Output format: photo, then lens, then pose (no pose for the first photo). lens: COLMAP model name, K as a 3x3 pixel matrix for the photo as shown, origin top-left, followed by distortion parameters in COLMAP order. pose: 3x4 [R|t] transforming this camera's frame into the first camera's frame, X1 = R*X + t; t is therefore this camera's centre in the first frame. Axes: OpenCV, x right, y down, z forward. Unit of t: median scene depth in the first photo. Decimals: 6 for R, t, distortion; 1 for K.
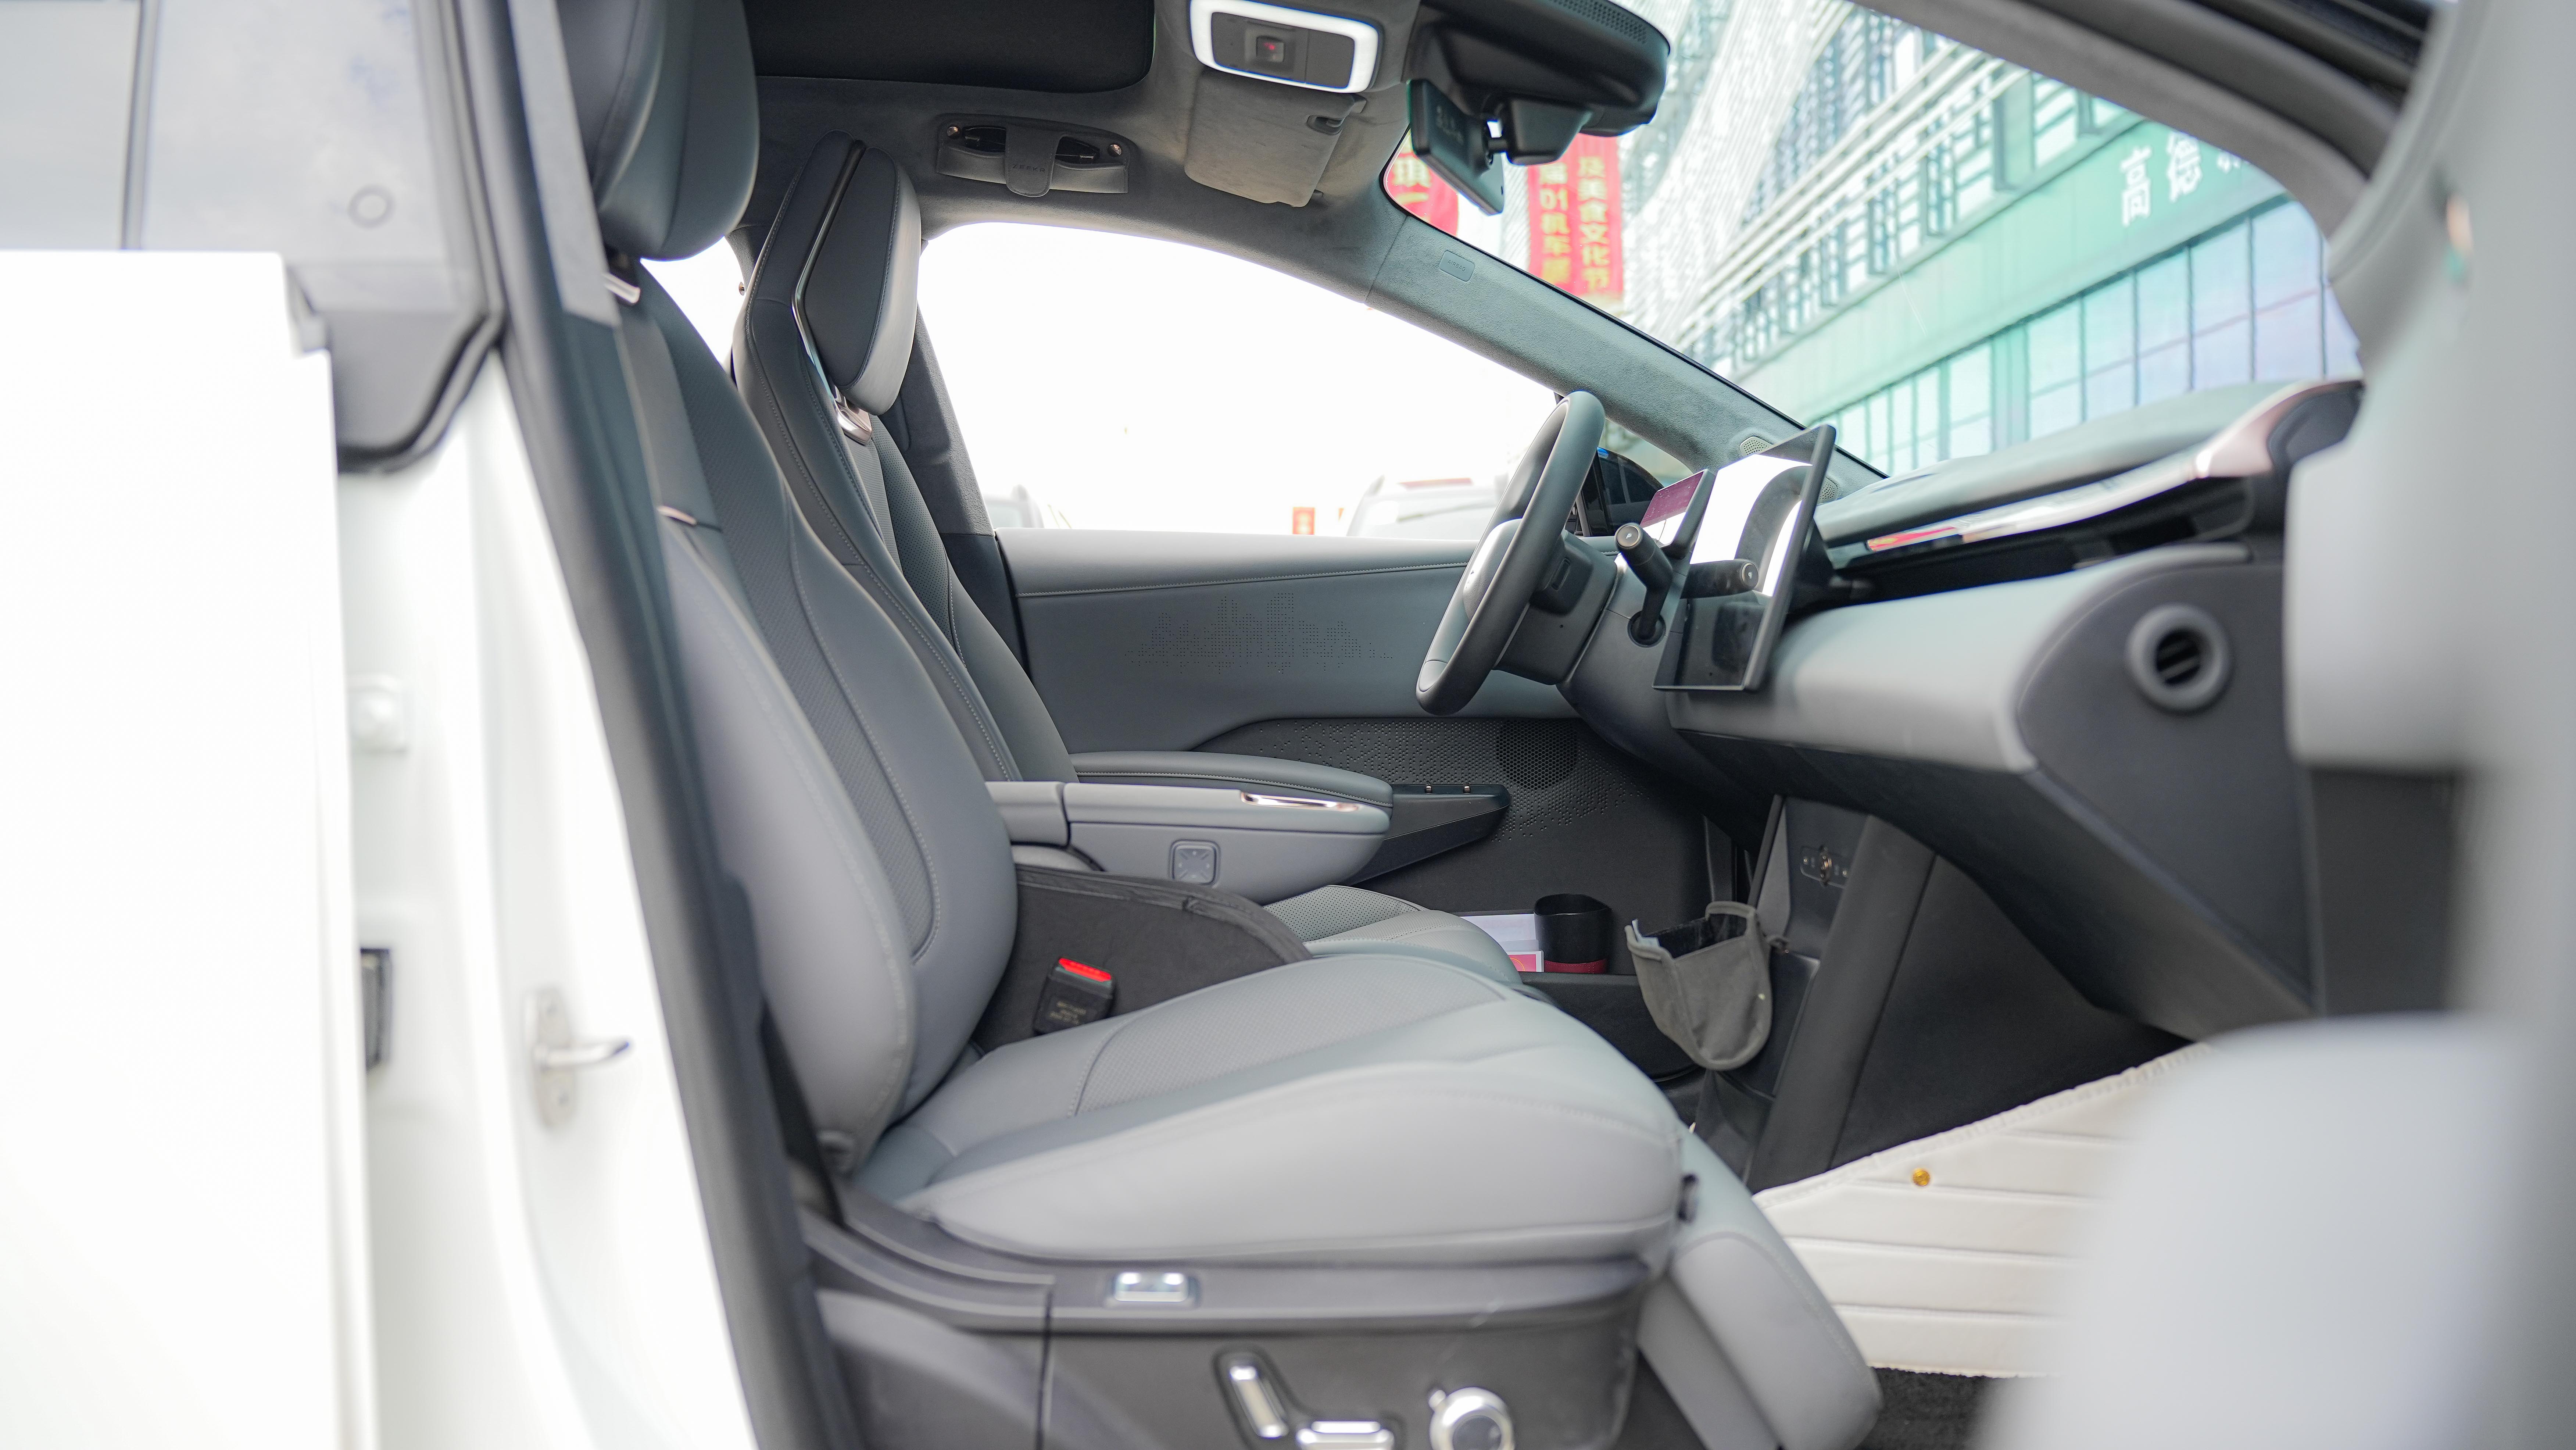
lens RADIAL K [[2070.5, 0, 1288.0], [0, 2070.5, 725.0], [0, 0, 1]] dist [-0.112381, 0.085425]
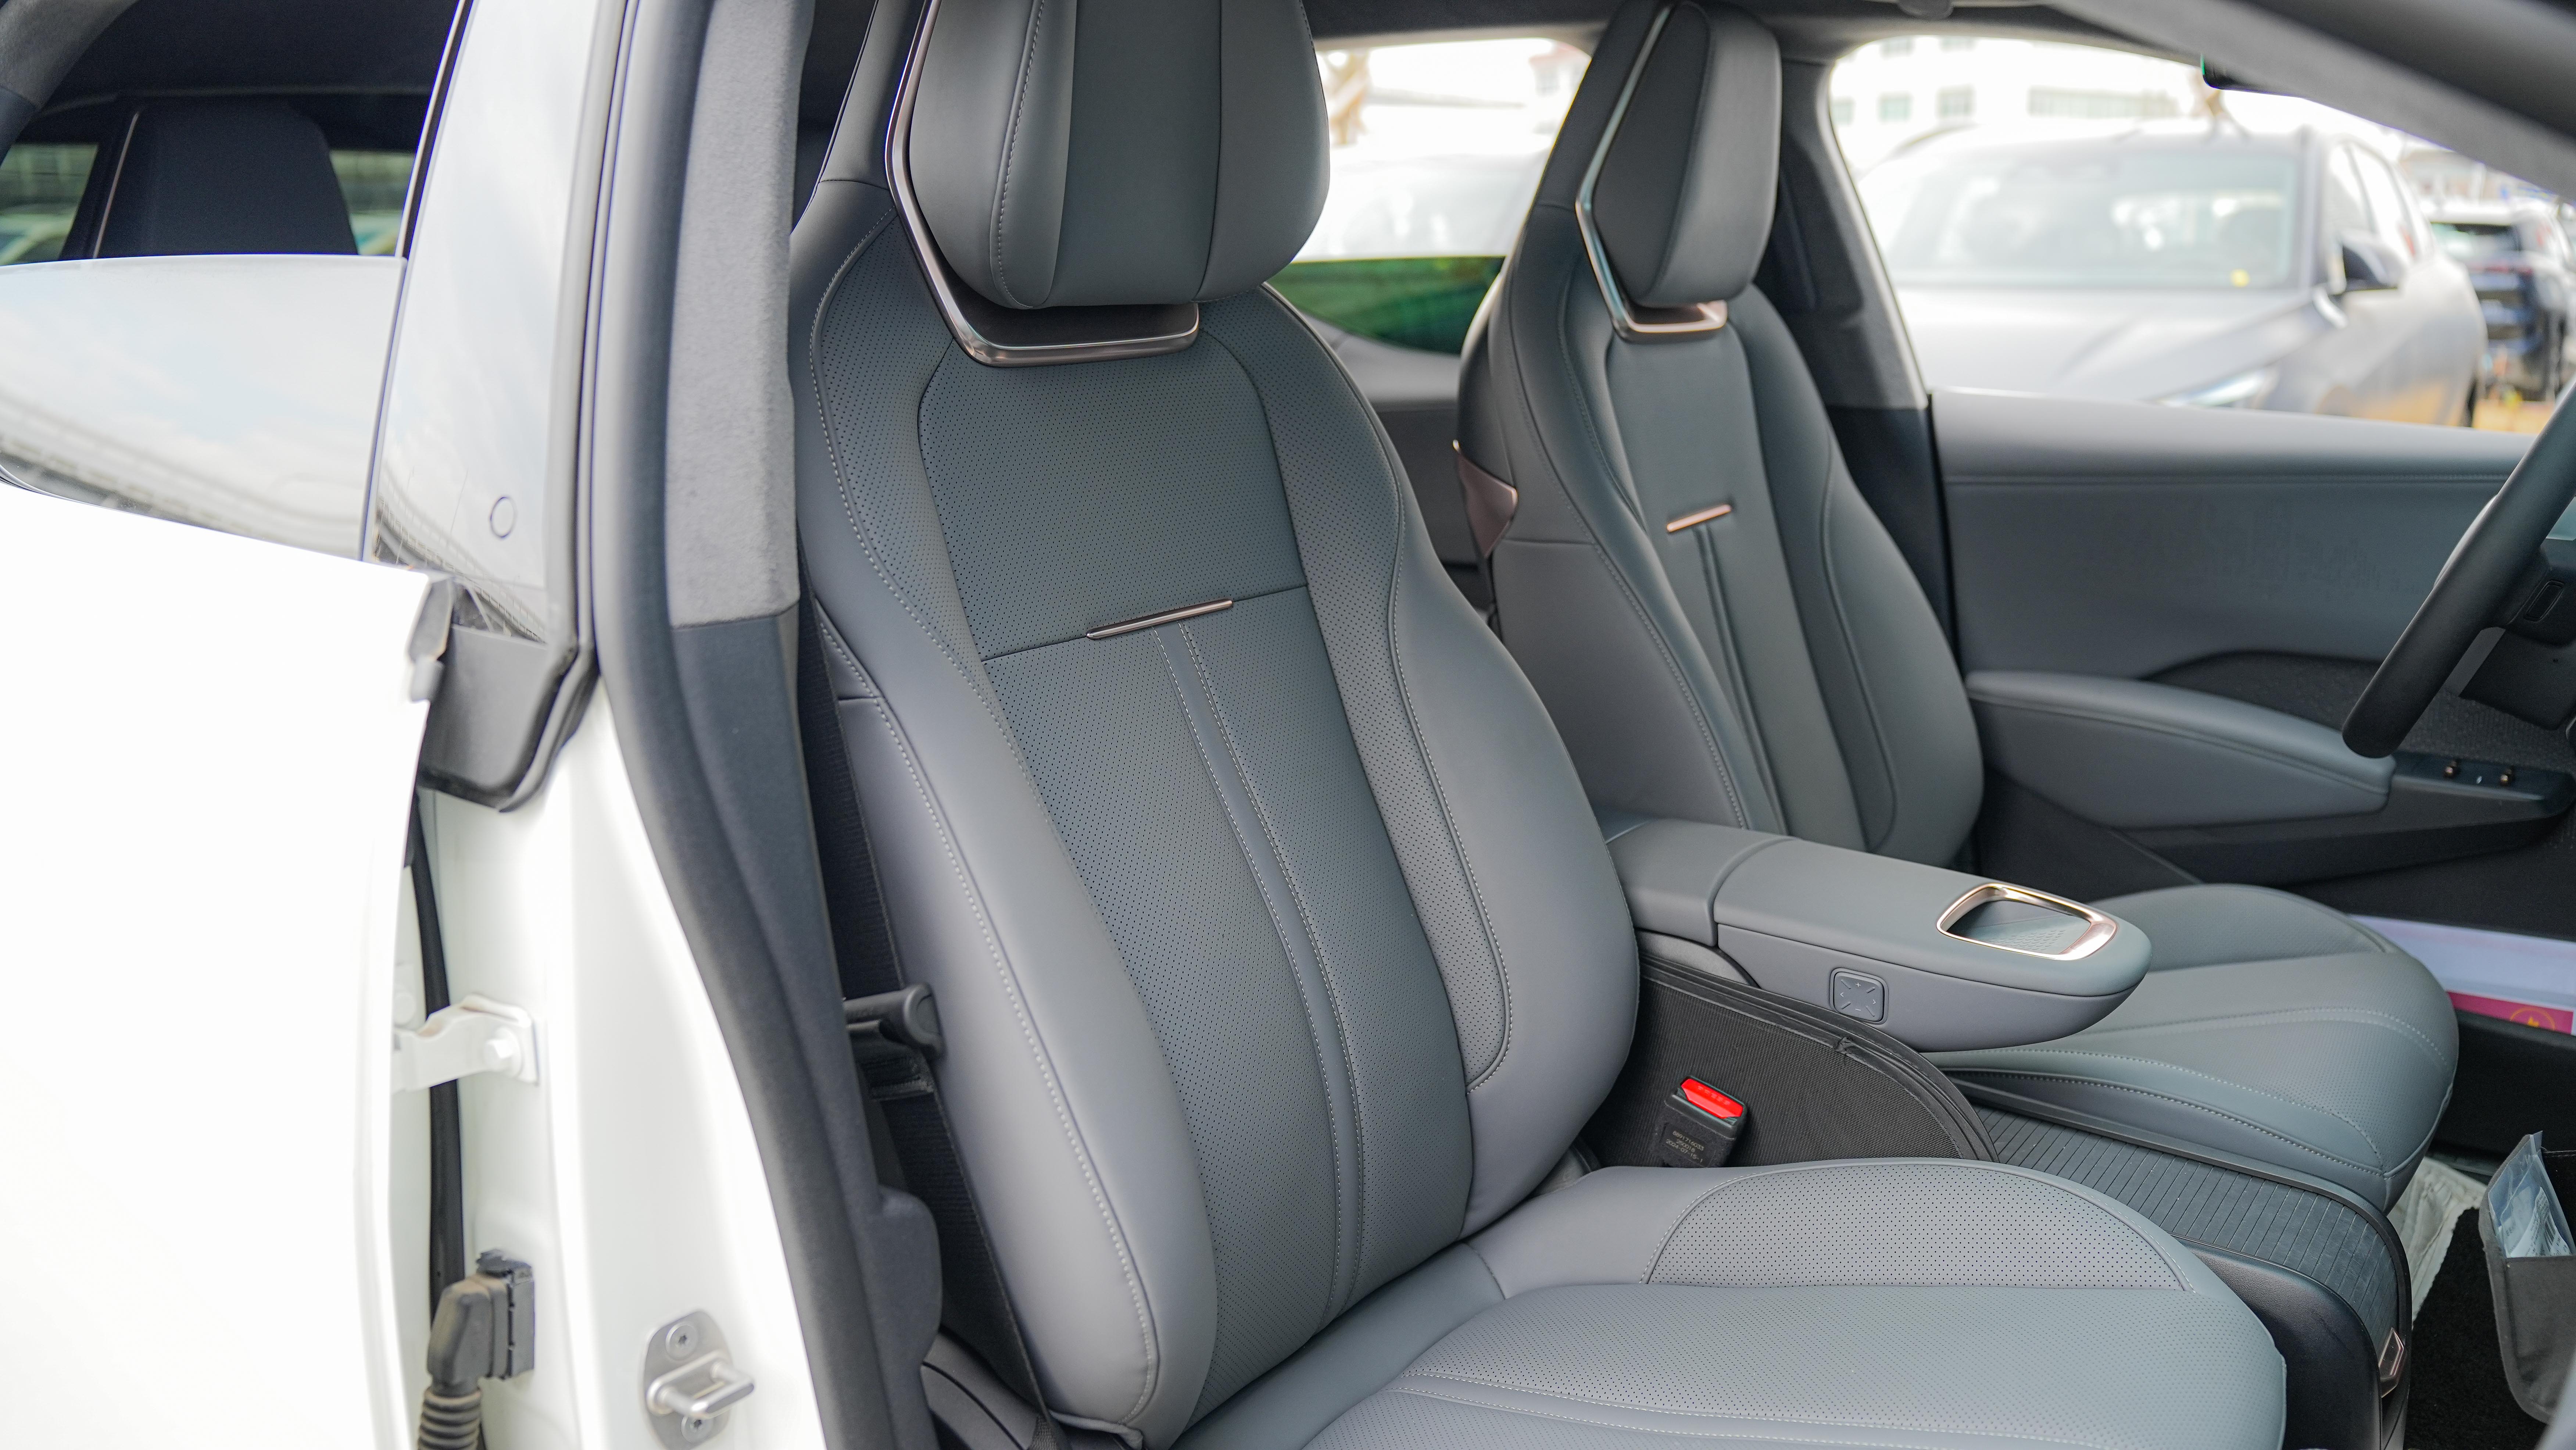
lens RADIAL K [[2070.5, 0, 1288.0], [0, 2070.5, 725.0], [0, 0, 1]] dist [-0.112381, 0.085425]
pose [[0.803180, 0.133419, -0.580604, 0.229167], [-0.012397, 0.978131, 0.207619, -0.202831], [0.595607, -0.159558, 0.787270, 0.250169]]
